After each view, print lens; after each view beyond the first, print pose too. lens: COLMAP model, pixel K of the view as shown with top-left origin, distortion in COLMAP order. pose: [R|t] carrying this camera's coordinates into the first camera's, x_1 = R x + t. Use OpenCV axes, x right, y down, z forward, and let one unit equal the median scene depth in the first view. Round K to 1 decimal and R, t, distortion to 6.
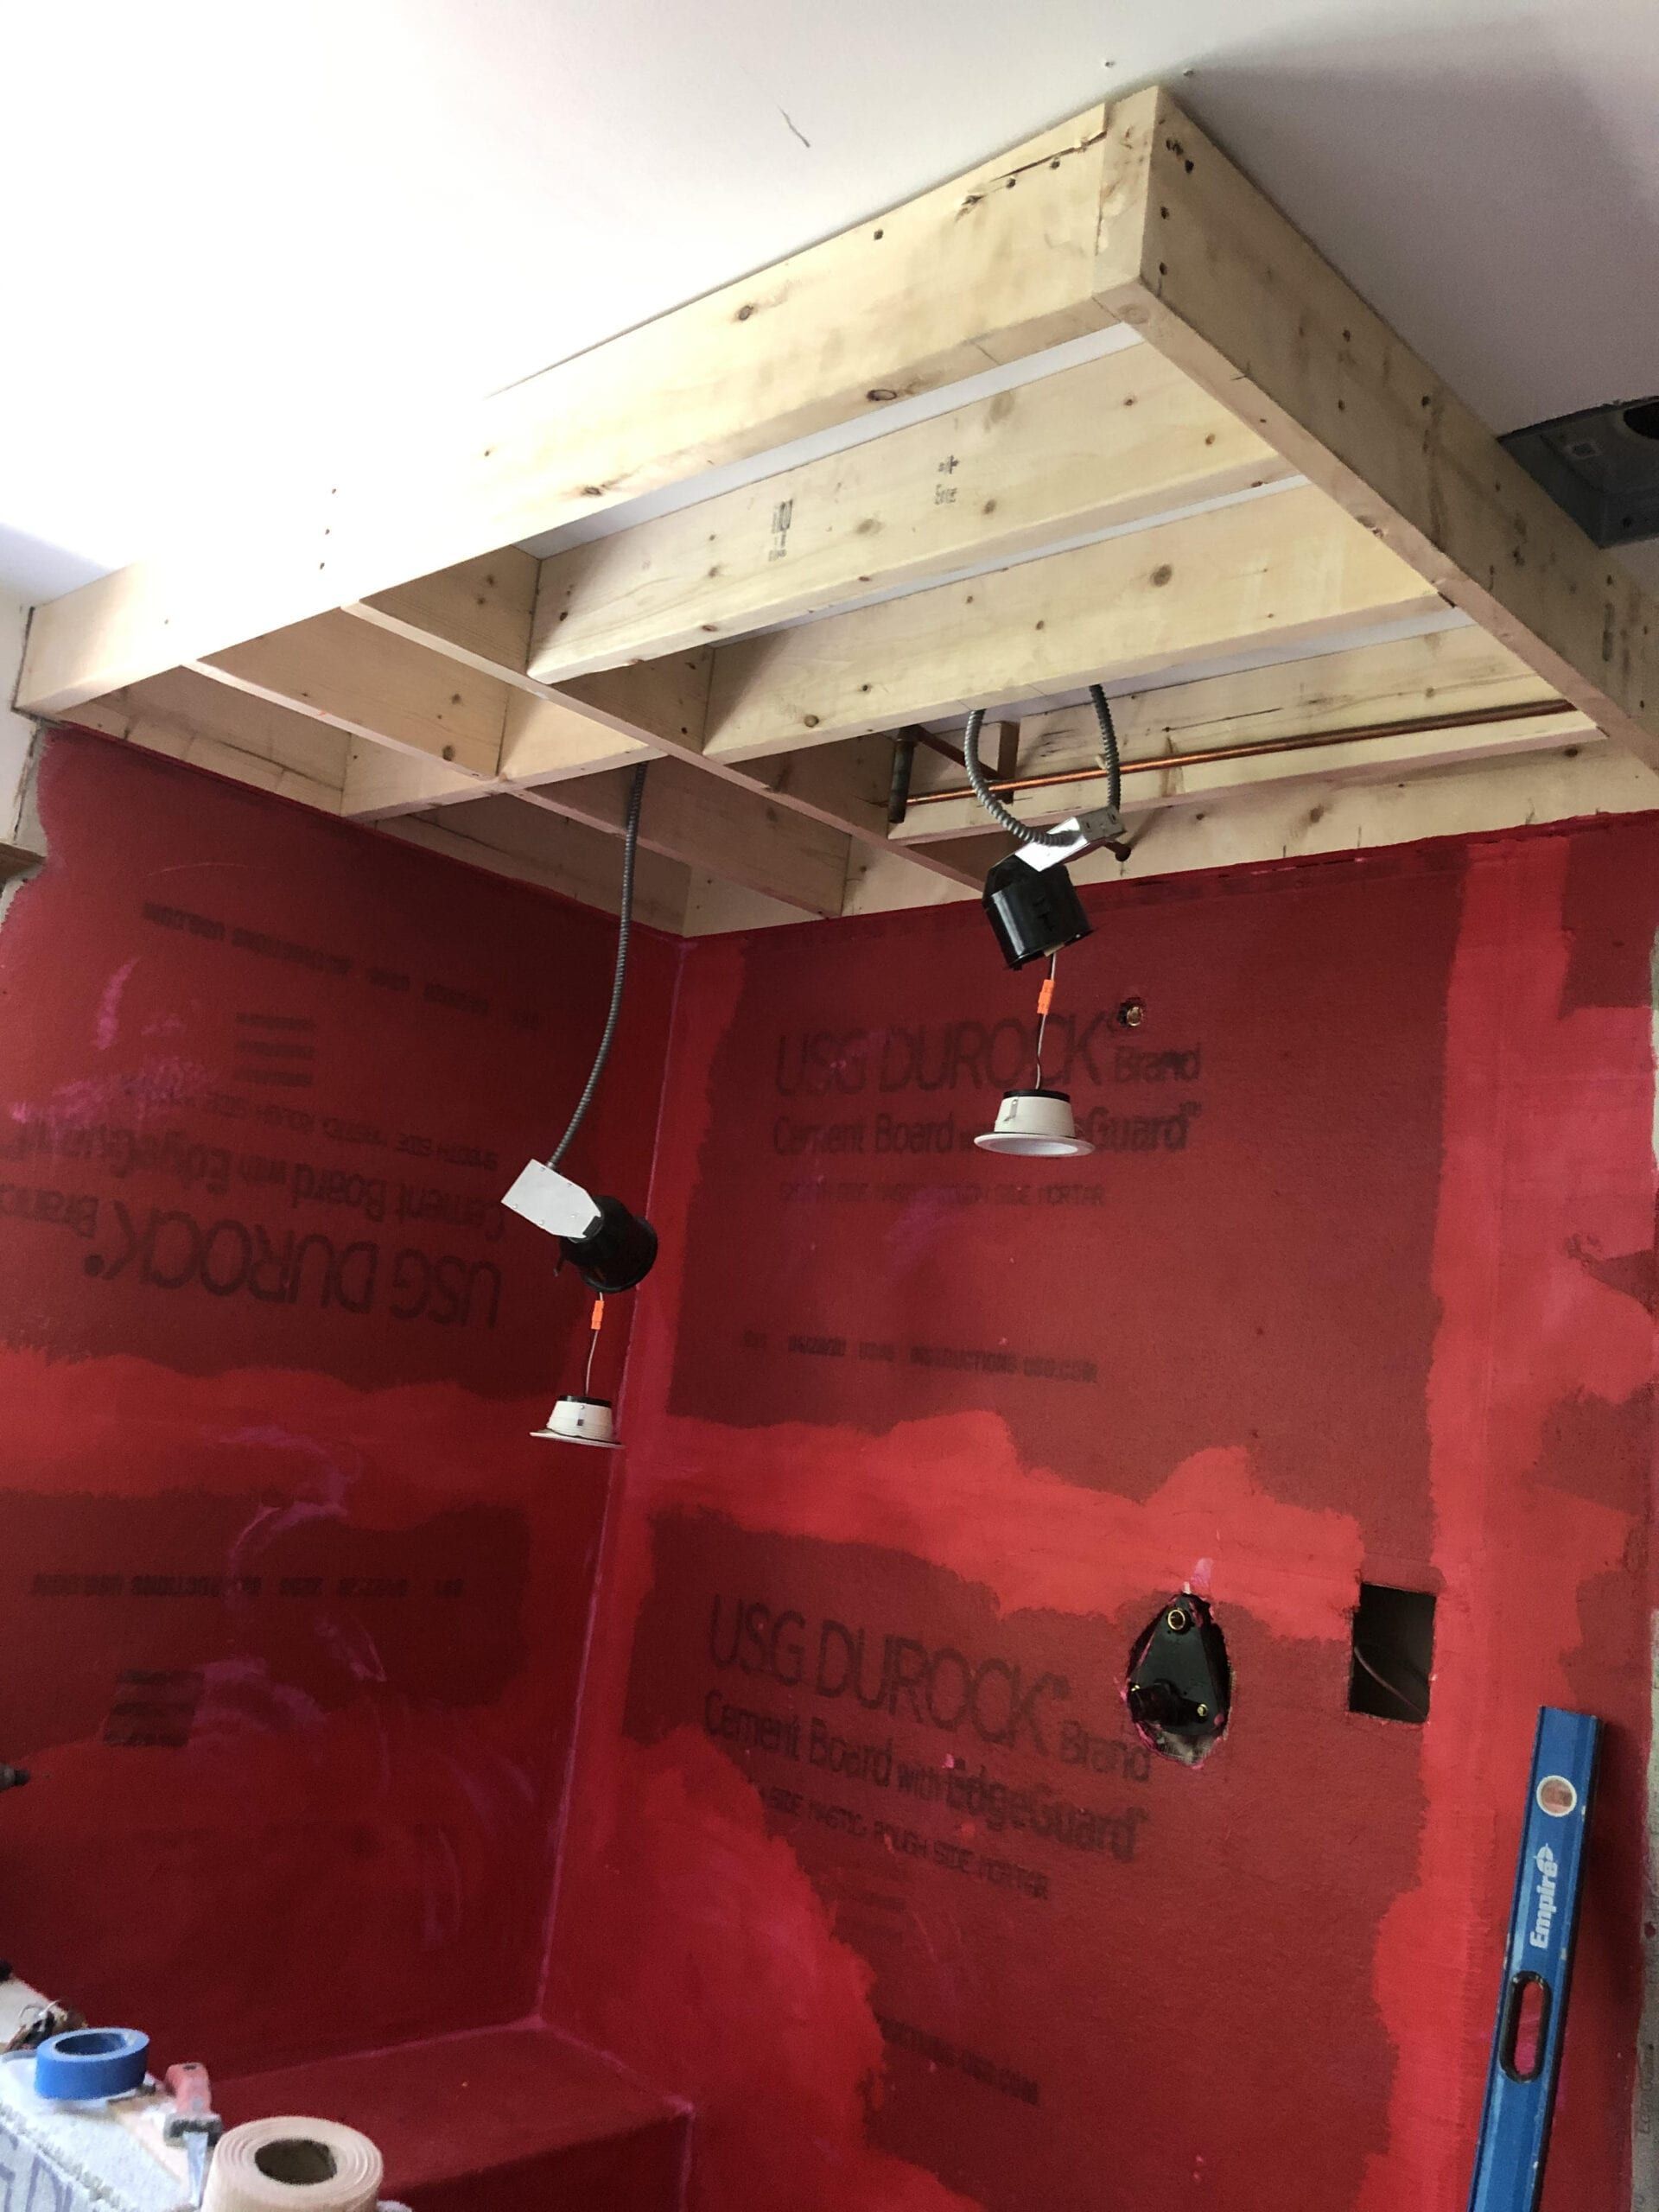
lens RADIAL K [[1815.2, 0, 821.7], [0, 1815.2, 1086.5], [0, 0, 1]] dist [0.032421, -0.040278]
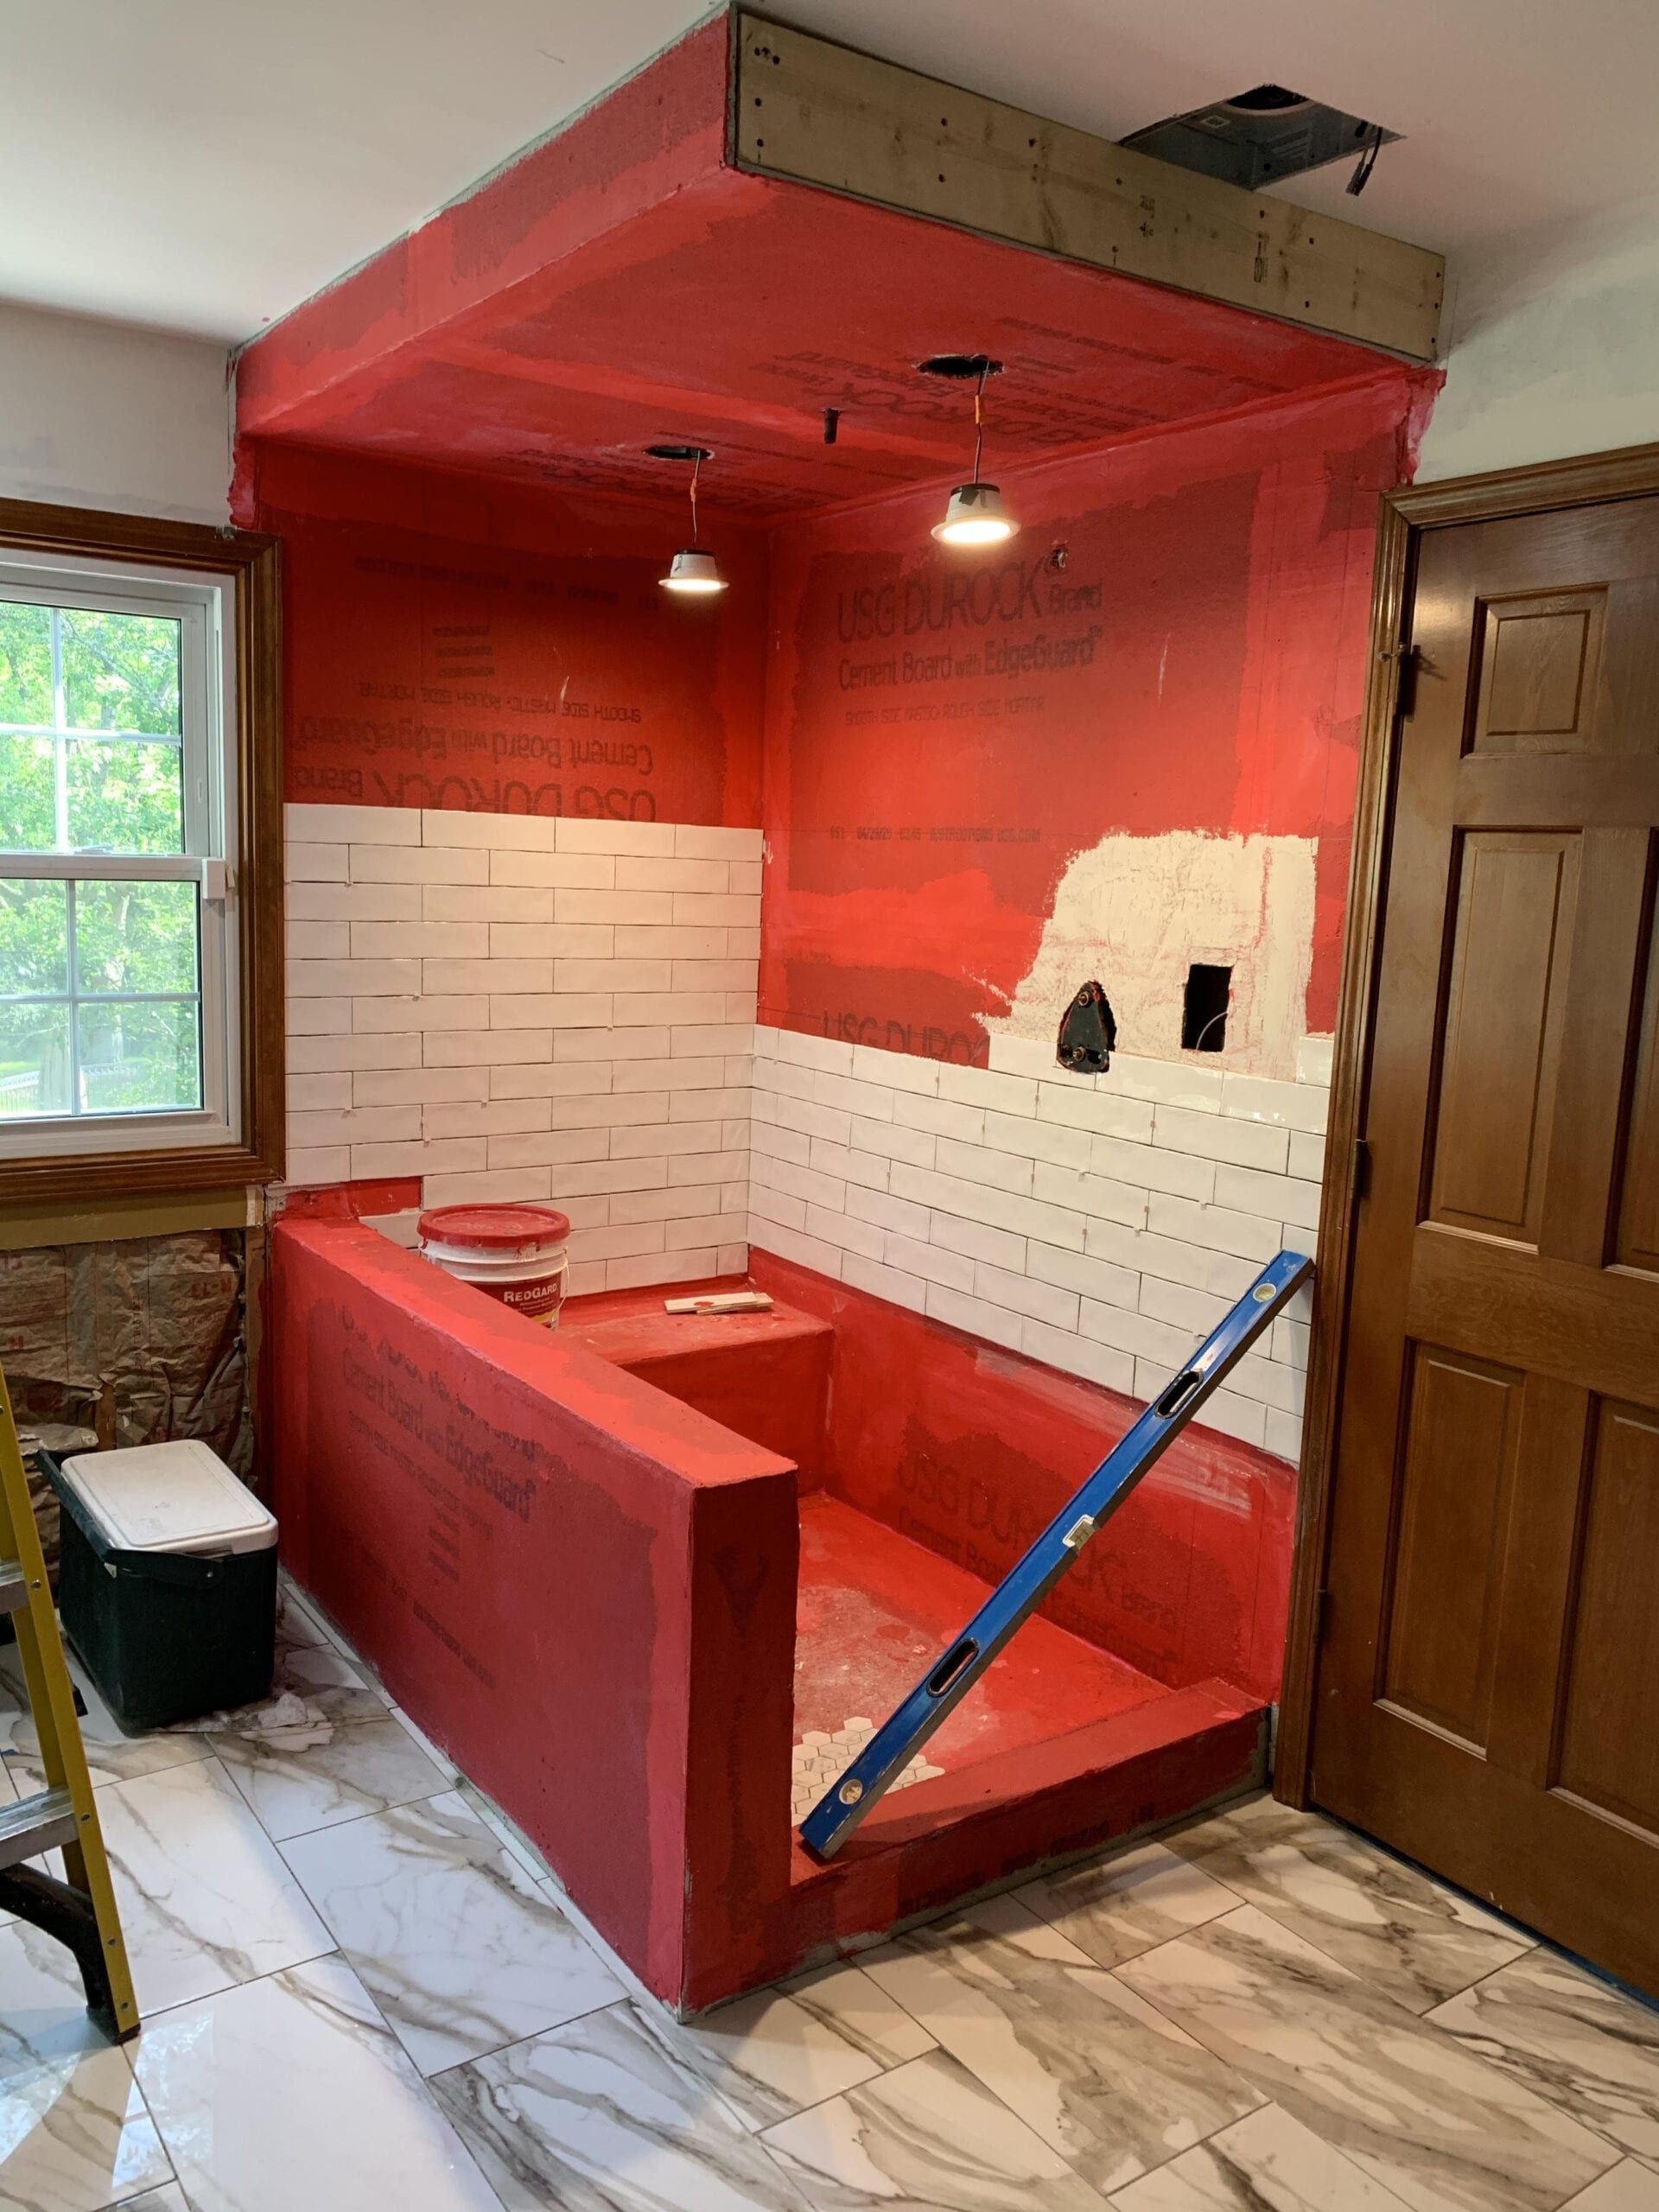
lens RADIAL K [[1689.3, 0, 817.6], [0, 1689.3, 1112.9], [0, 0, 1]] dist [0.042394, -0.045096]
pose [[0.975435, -0.045104, -0.215620, 0.244217], [0.107837, 0.951282, 0.288848, -0.031846], [0.192087, -0.305004, 0.932778, -0.298975]]
